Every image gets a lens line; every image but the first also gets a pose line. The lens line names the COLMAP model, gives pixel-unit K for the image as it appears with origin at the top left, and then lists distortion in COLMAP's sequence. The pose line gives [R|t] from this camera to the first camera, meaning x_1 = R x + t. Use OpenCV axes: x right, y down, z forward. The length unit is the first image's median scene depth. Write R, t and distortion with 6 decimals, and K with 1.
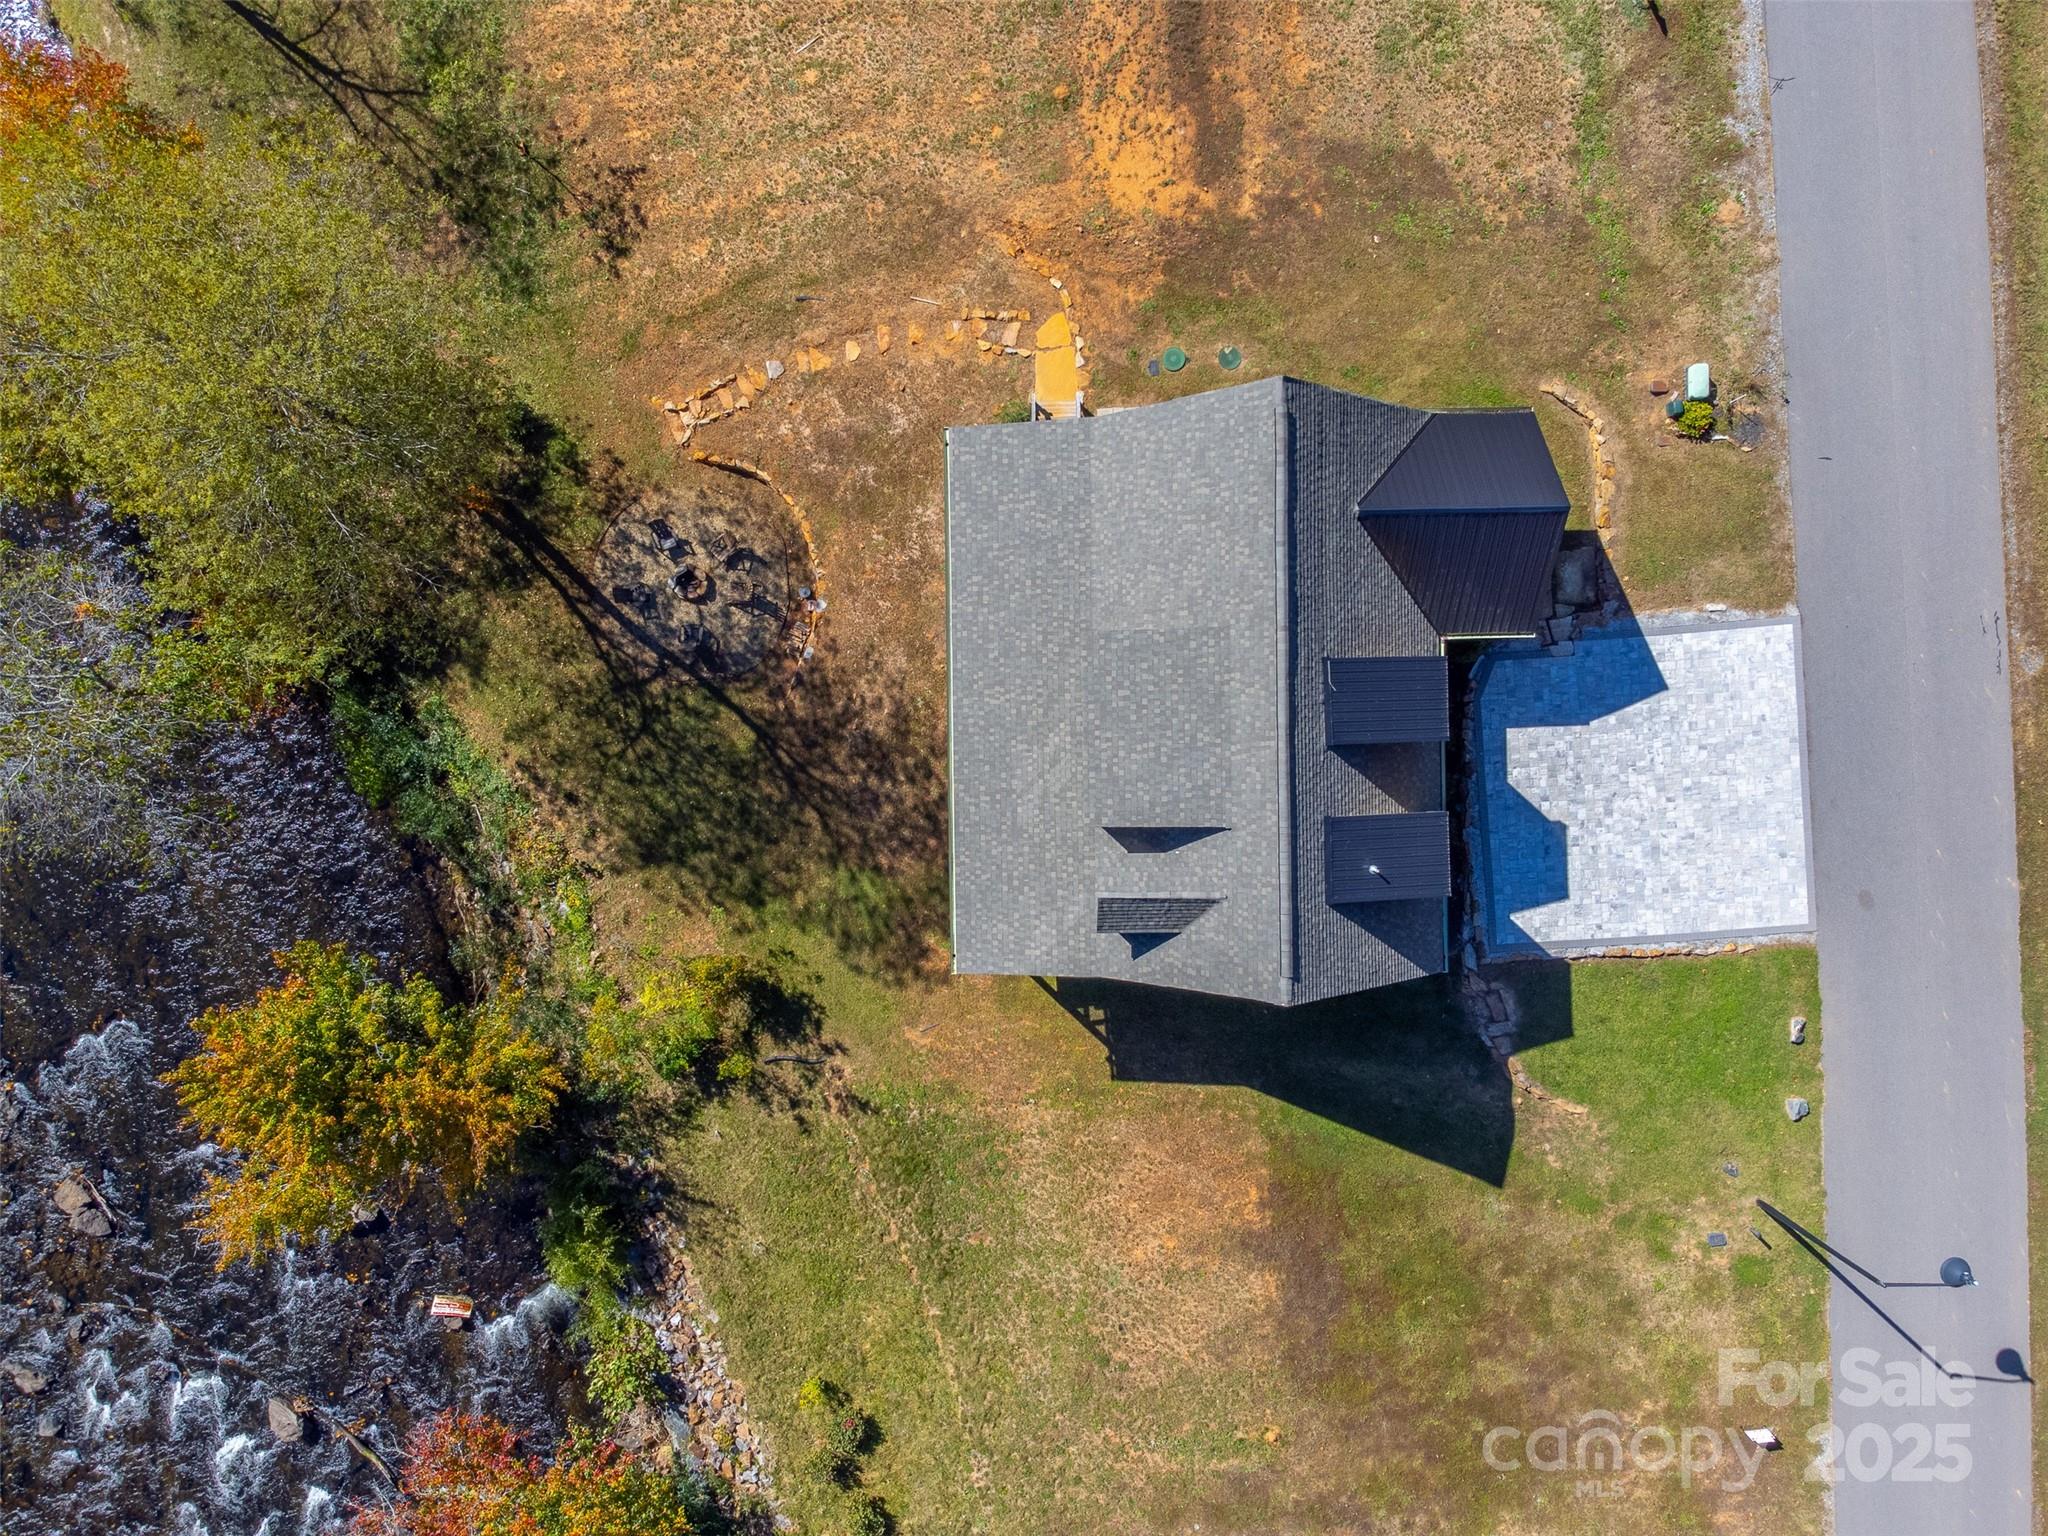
lens RADIAL K [[1535.9, 0, 1024.0], [0, 1535.9, 768.0], [0, 0, 1]] dist [0.019888, -0.001163]
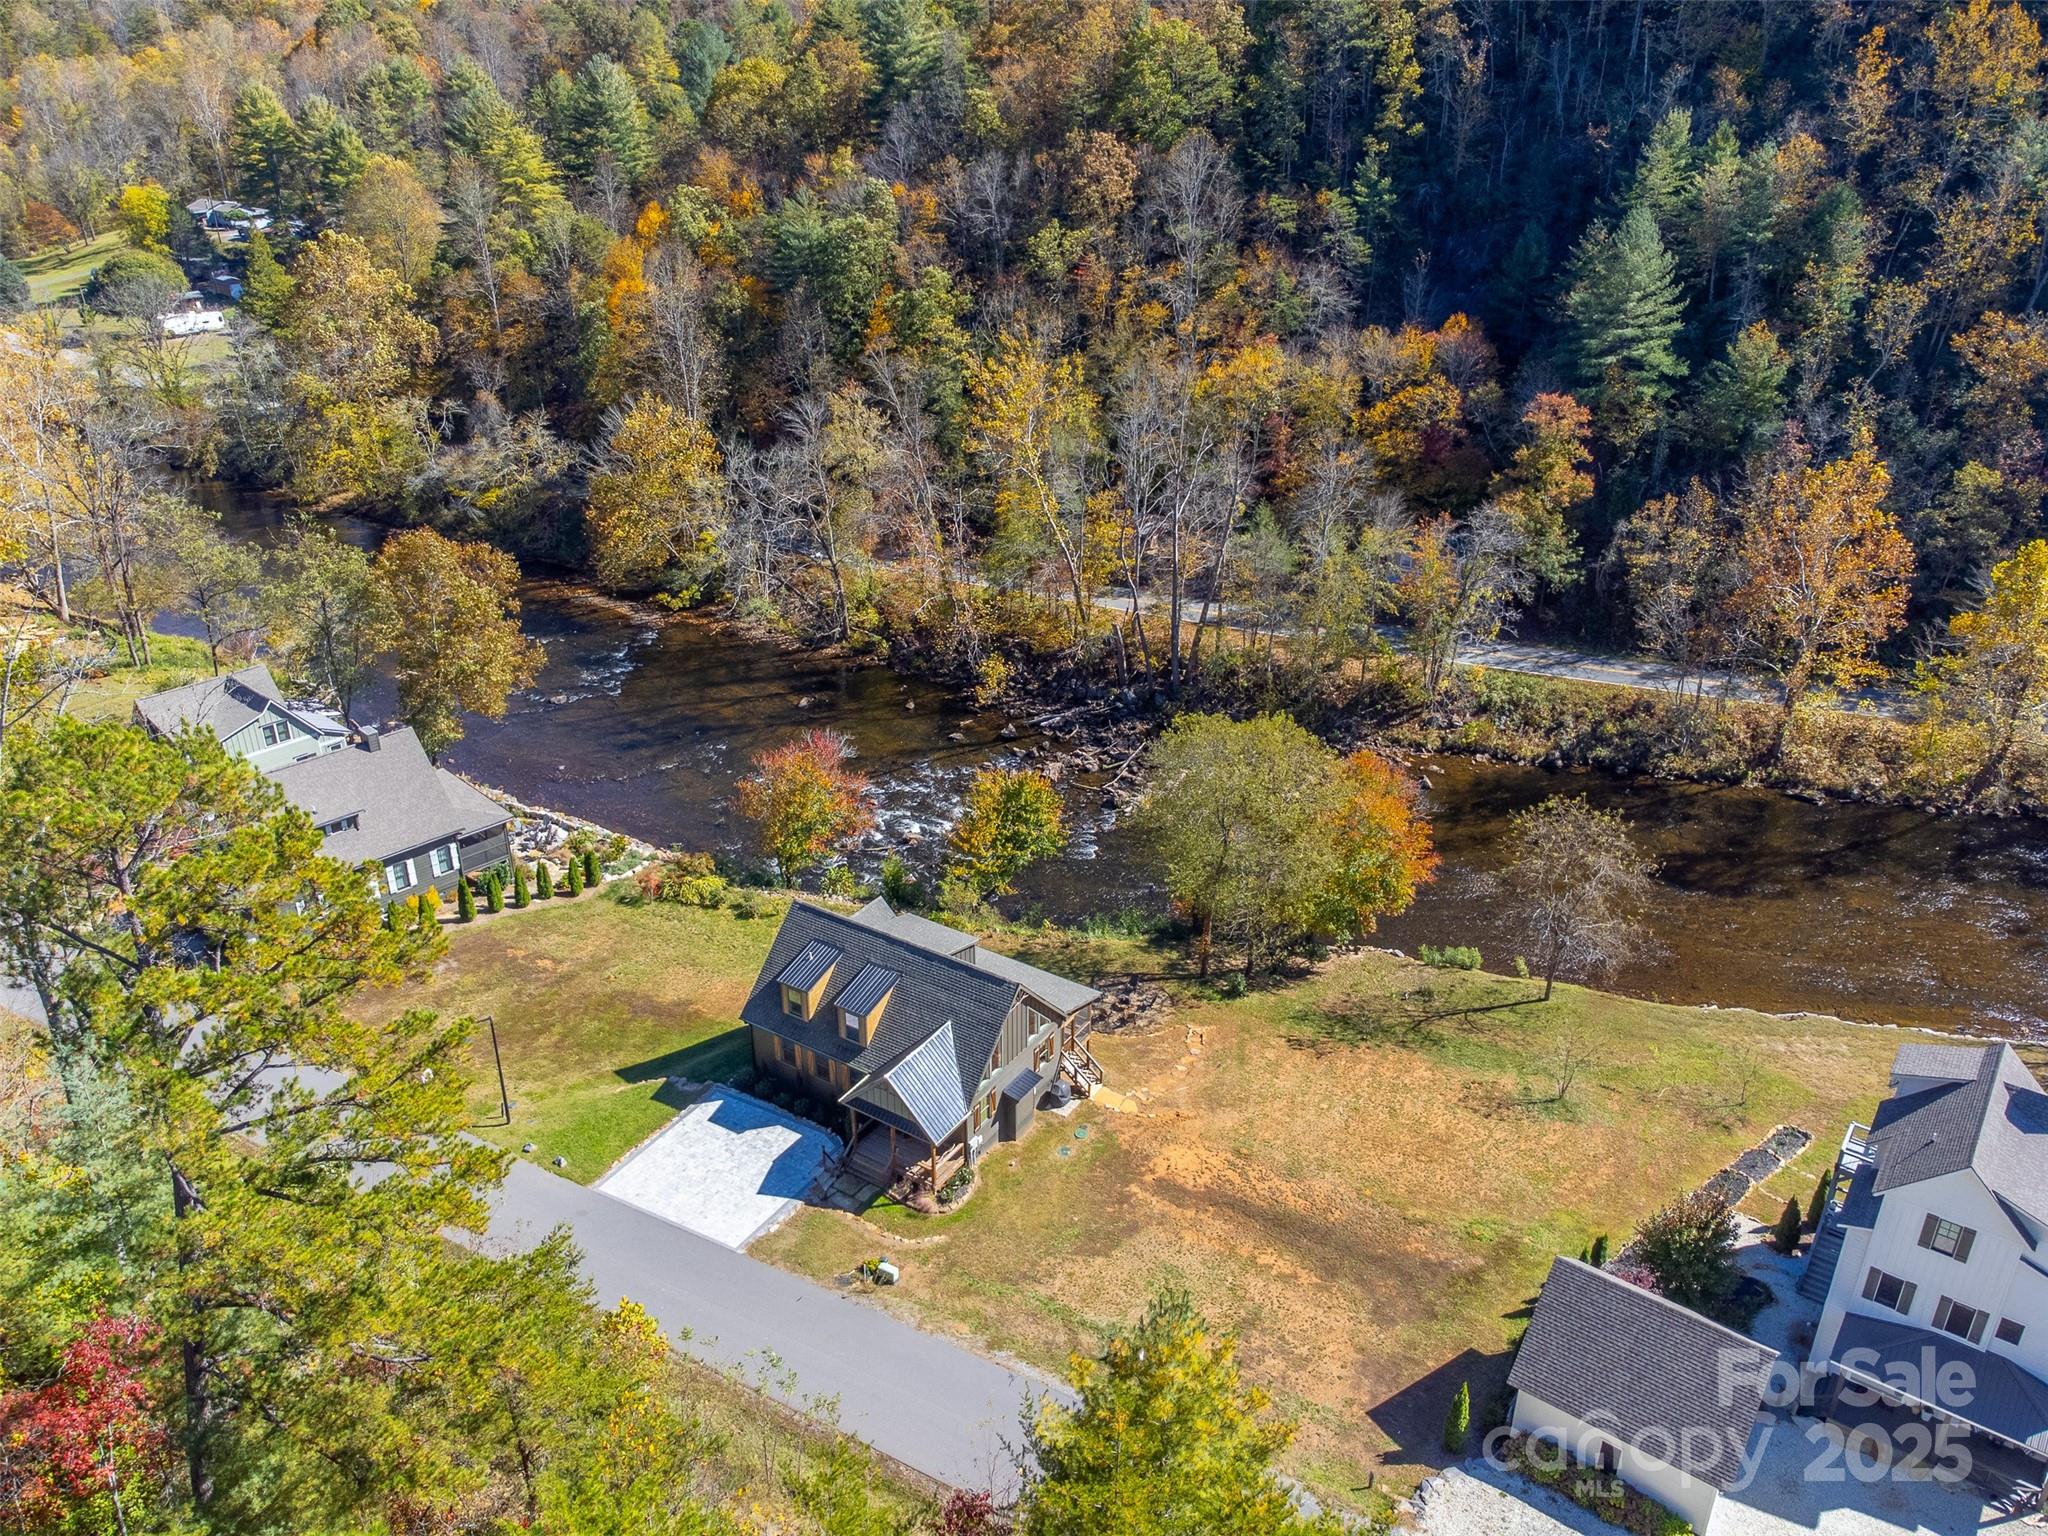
lens RADIAL K [[1535.9, 0, 1024.0], [0, 1535.9, 768.0], [0, 0, 1]] dist [0.019888, -0.001163]
pose [[-0.558333, 0.377741, -0.738631, 1.258004], [-0.829611, -0.257656, 0.495338, -0.960054], [-0.003203, 0.889340, 0.457236, -0.183127]]
